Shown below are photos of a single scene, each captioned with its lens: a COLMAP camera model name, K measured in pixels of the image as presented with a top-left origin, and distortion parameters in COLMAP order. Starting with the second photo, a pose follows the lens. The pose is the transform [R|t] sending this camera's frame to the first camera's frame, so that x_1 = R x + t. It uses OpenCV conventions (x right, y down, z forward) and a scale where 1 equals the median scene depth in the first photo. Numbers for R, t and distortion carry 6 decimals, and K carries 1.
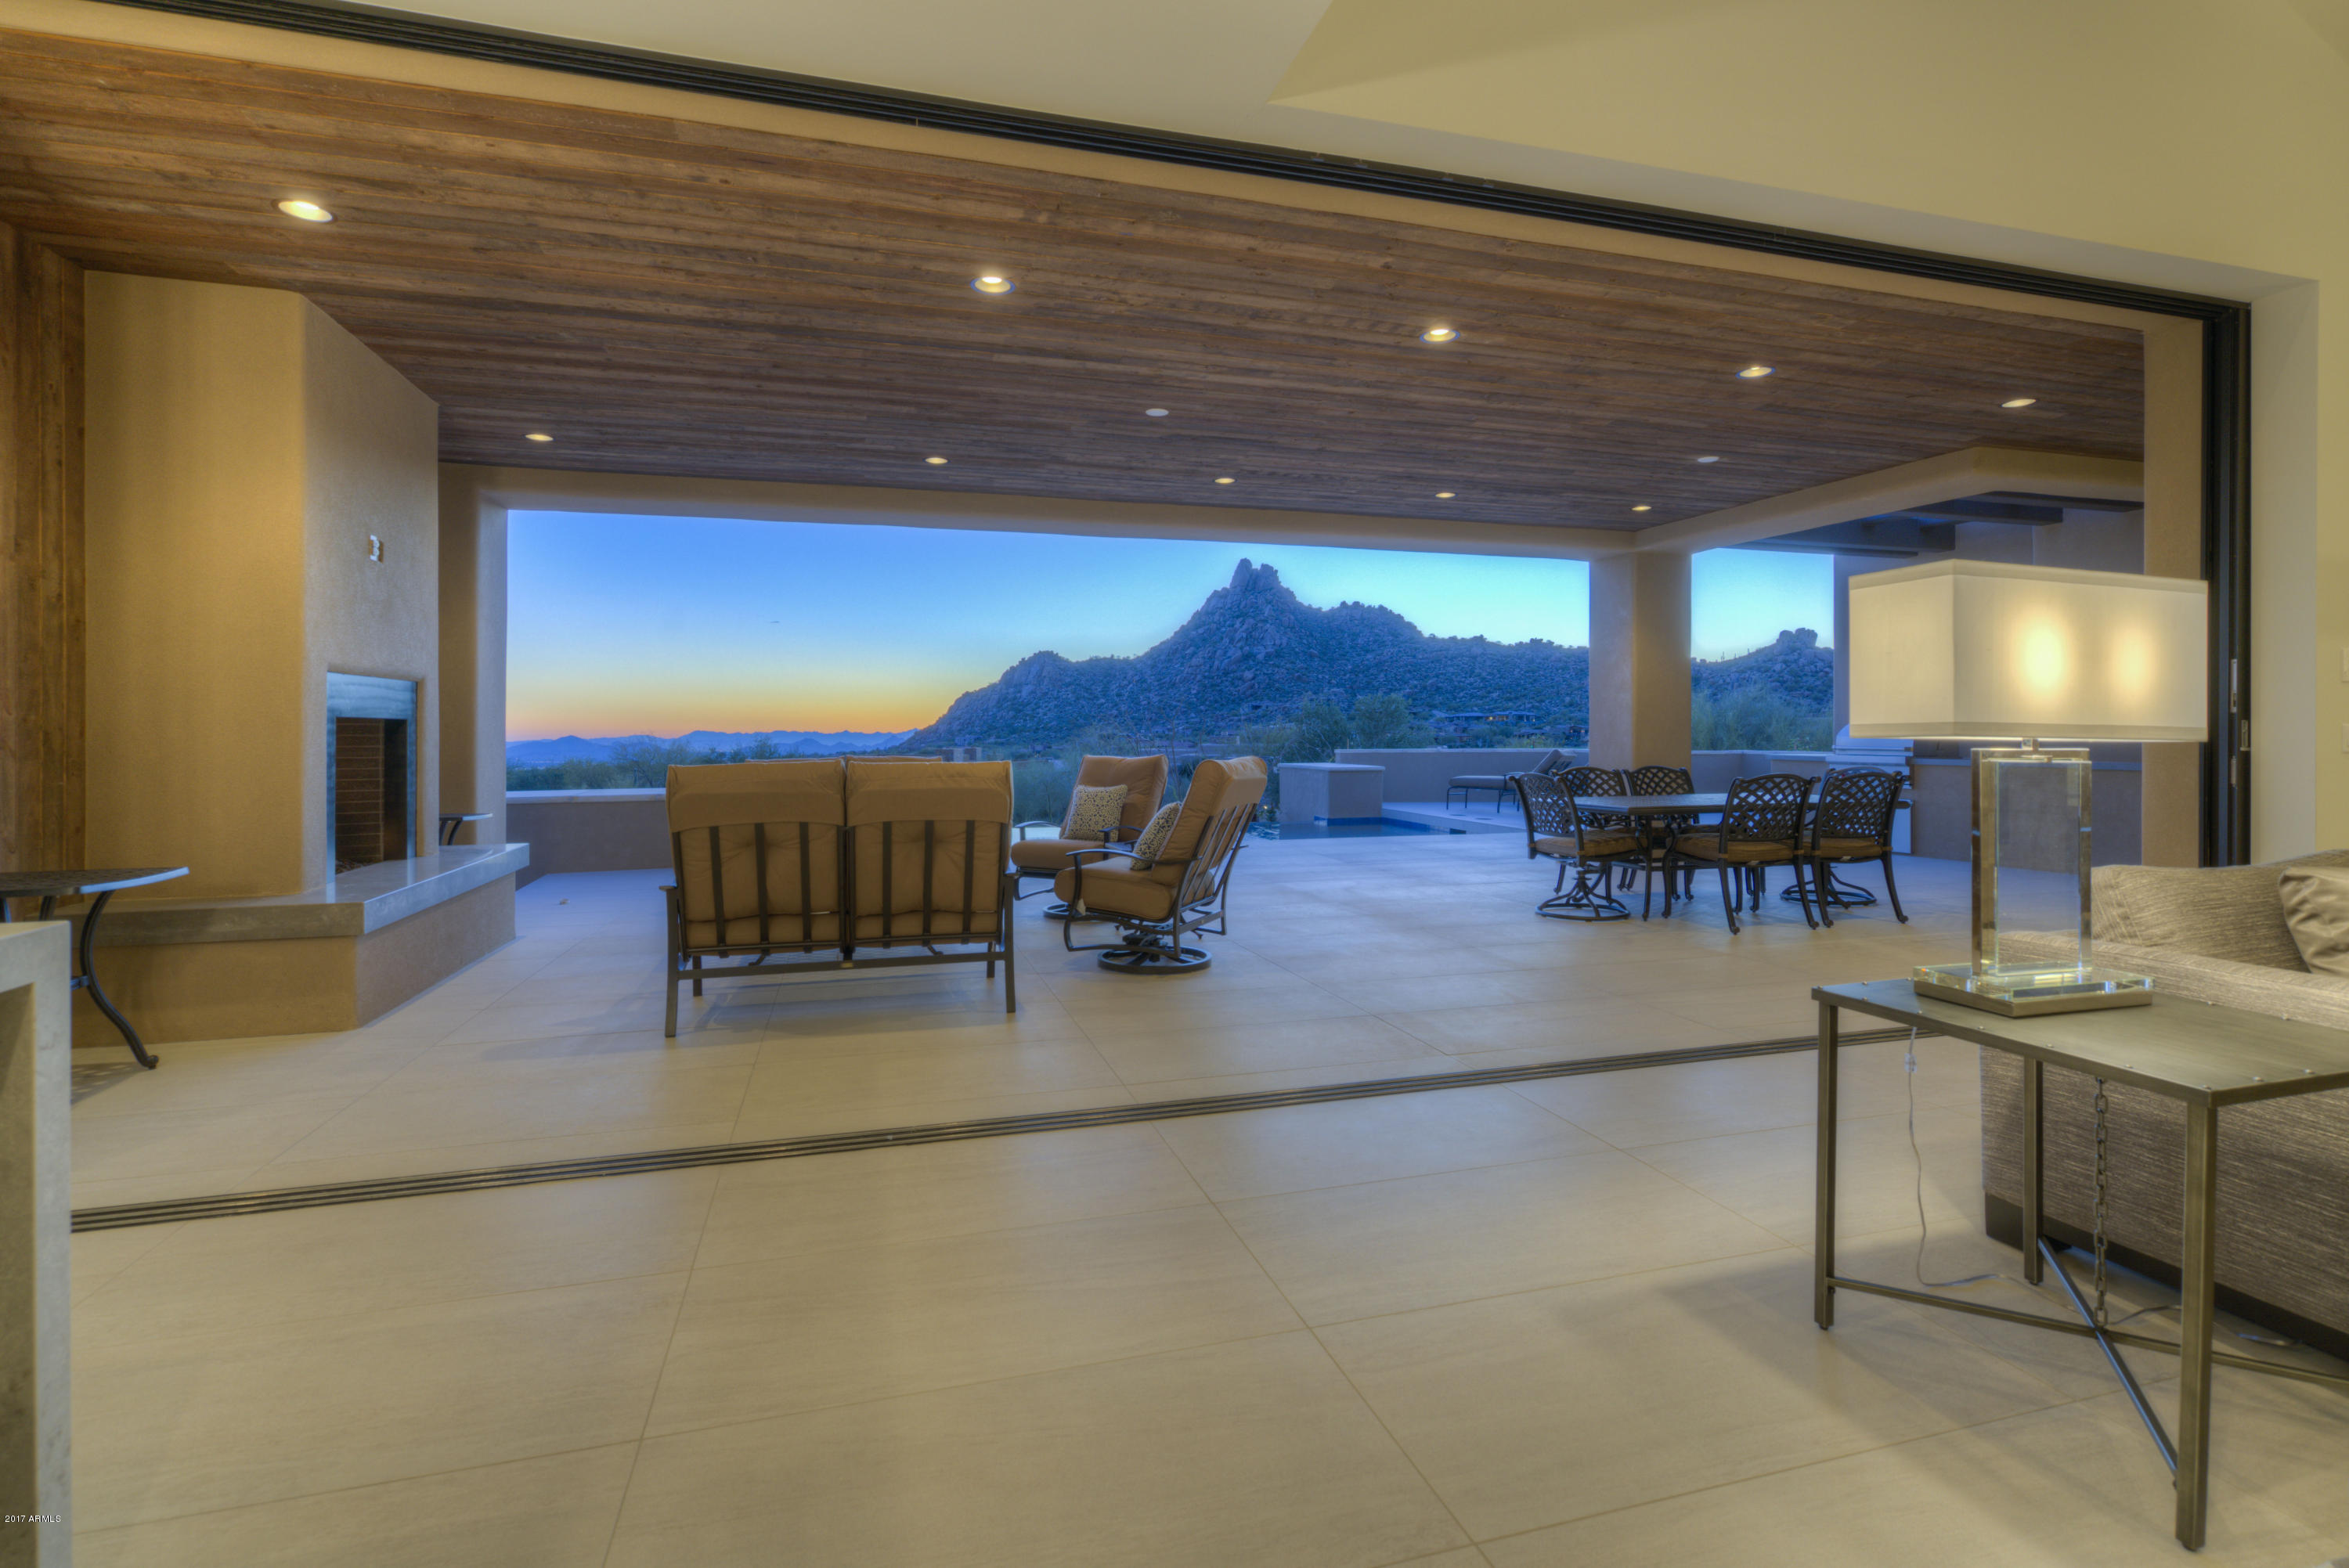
lens RADIAL K [[1115.7, 0, 1137.4], [0, 1115.7, 752.9], [0, 0, 1]] dist [-0.010015, 0.004147]
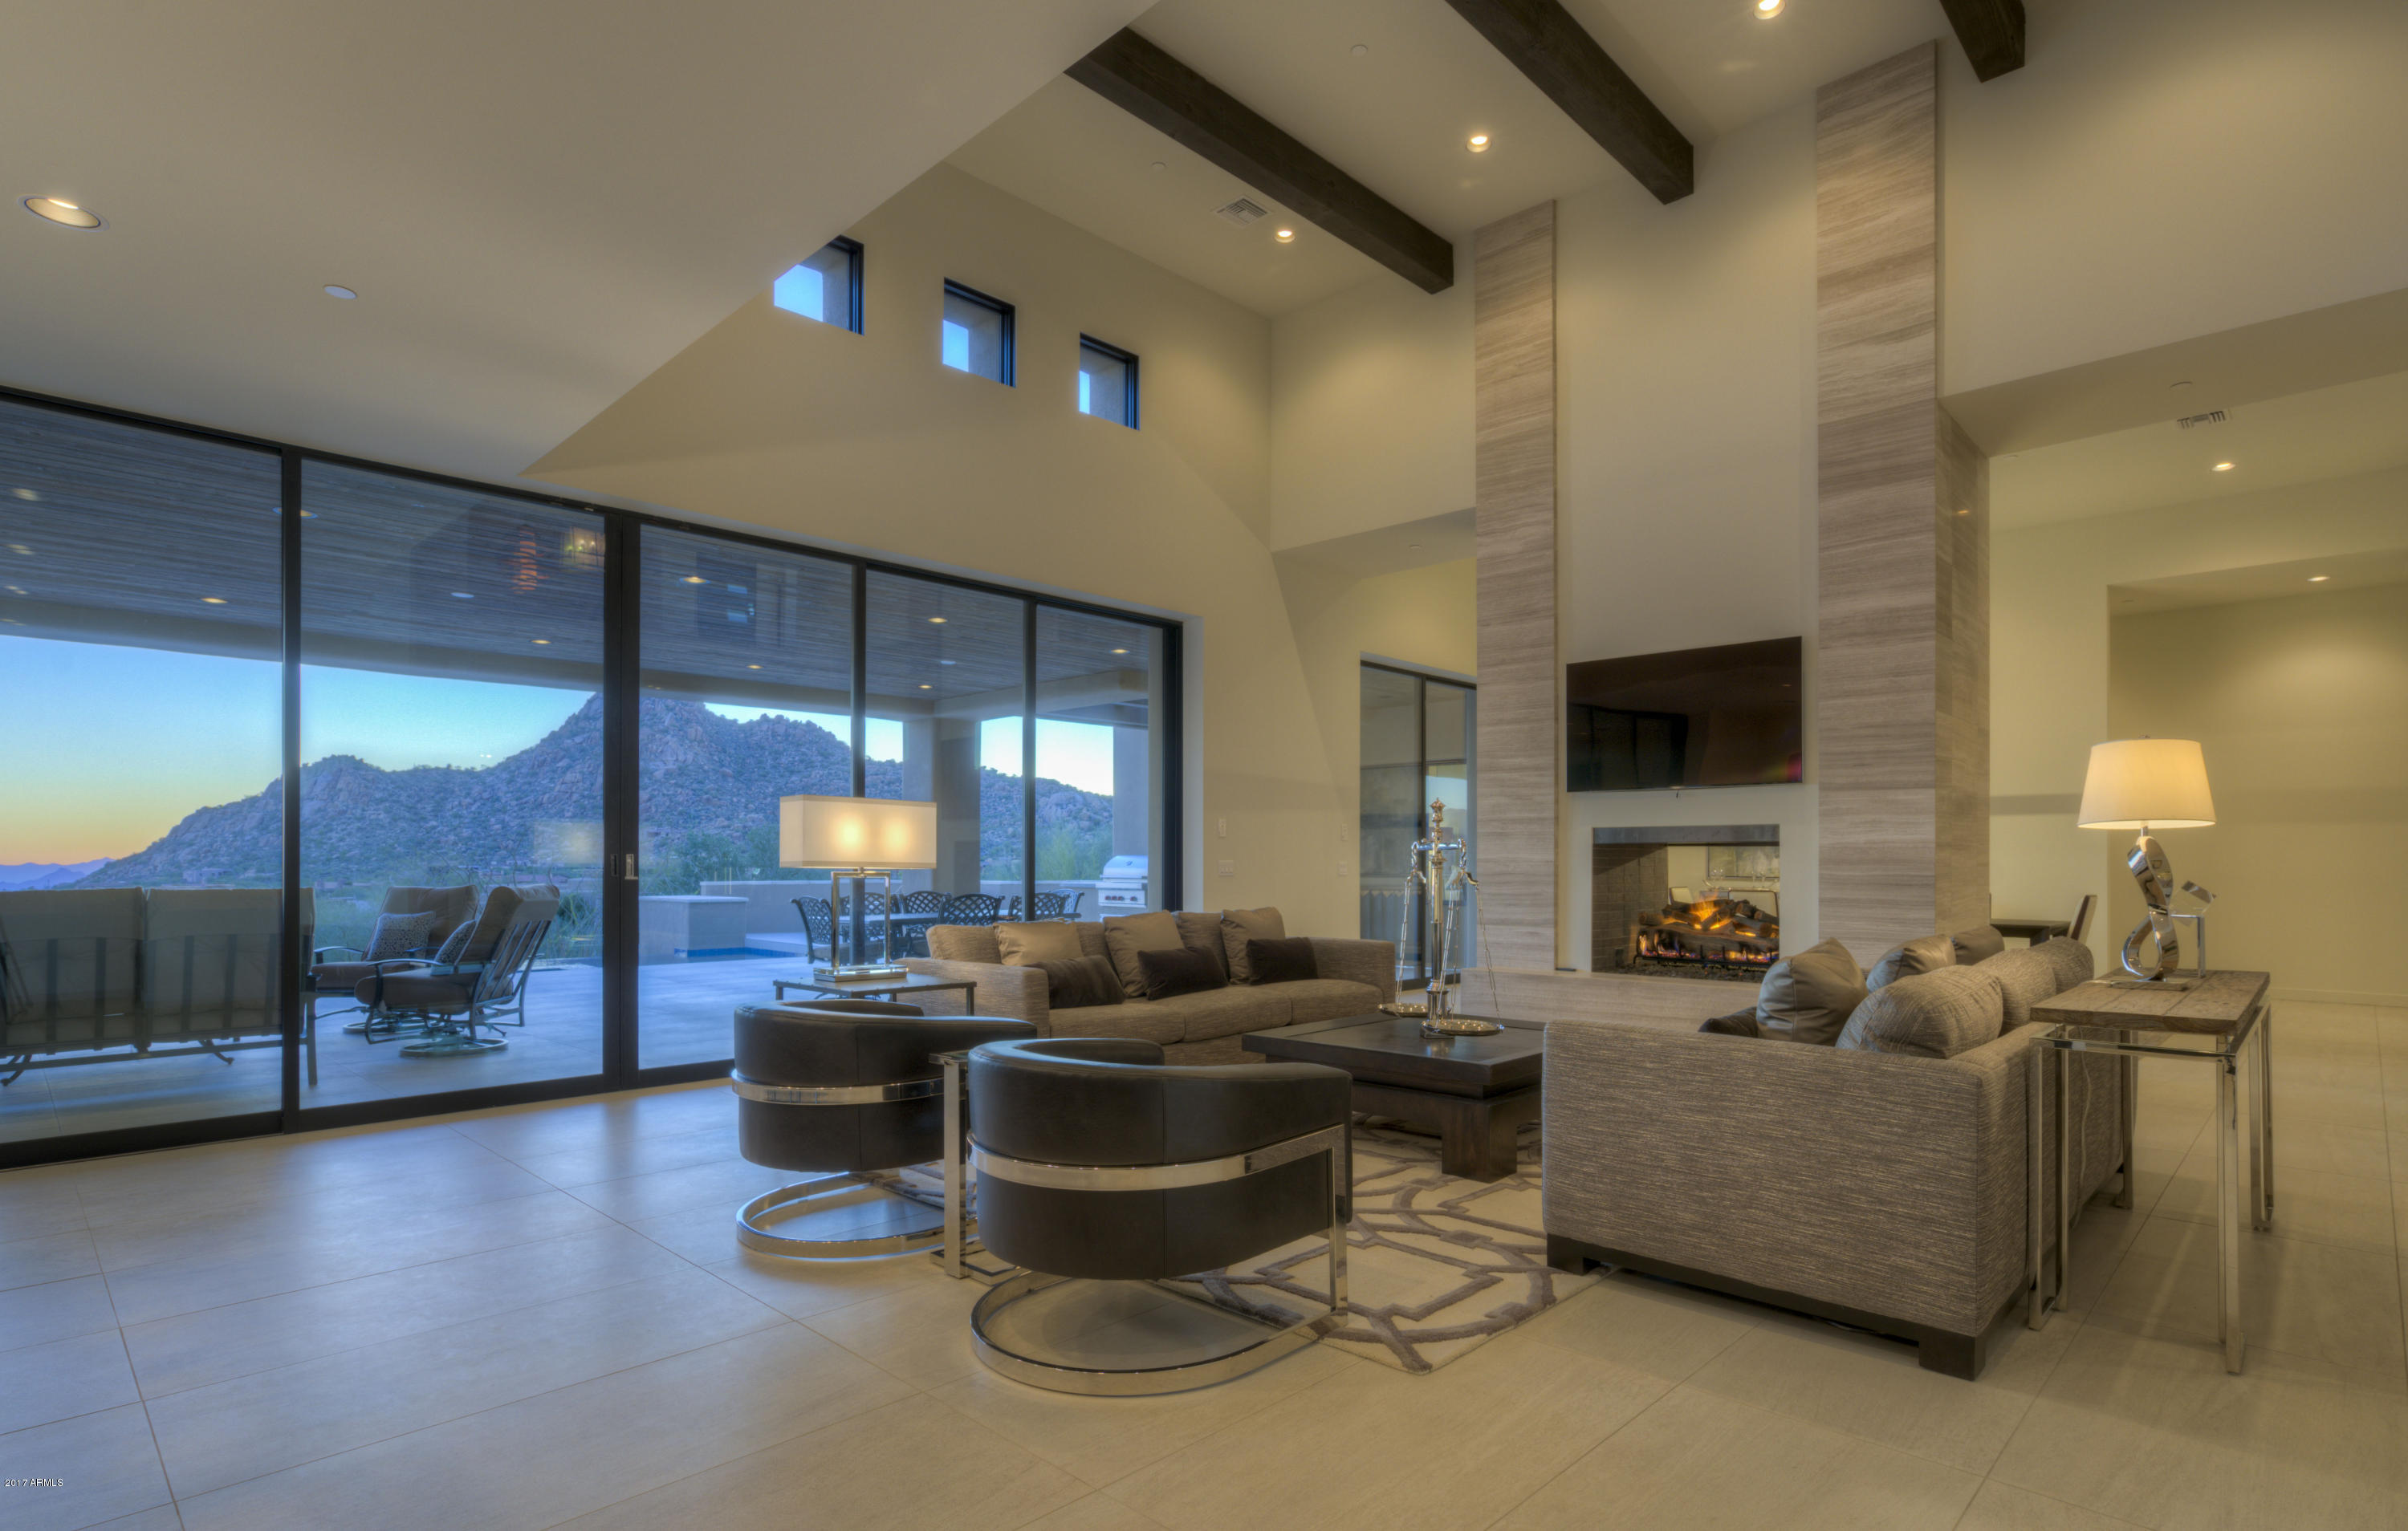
lens RADIAL K [[1314.9, 0, 1274.2], [0, 1314.9, 853.3], [0, 0, 1]] dist [0.004446, -0.002119]
pose [[0.860463, 0.007463, 0.509458, 0.108278], [0.006818, 0.999635, -0.026158, 0.030068], [-0.509467, 0.025981, 0.860098, -1.489762]]
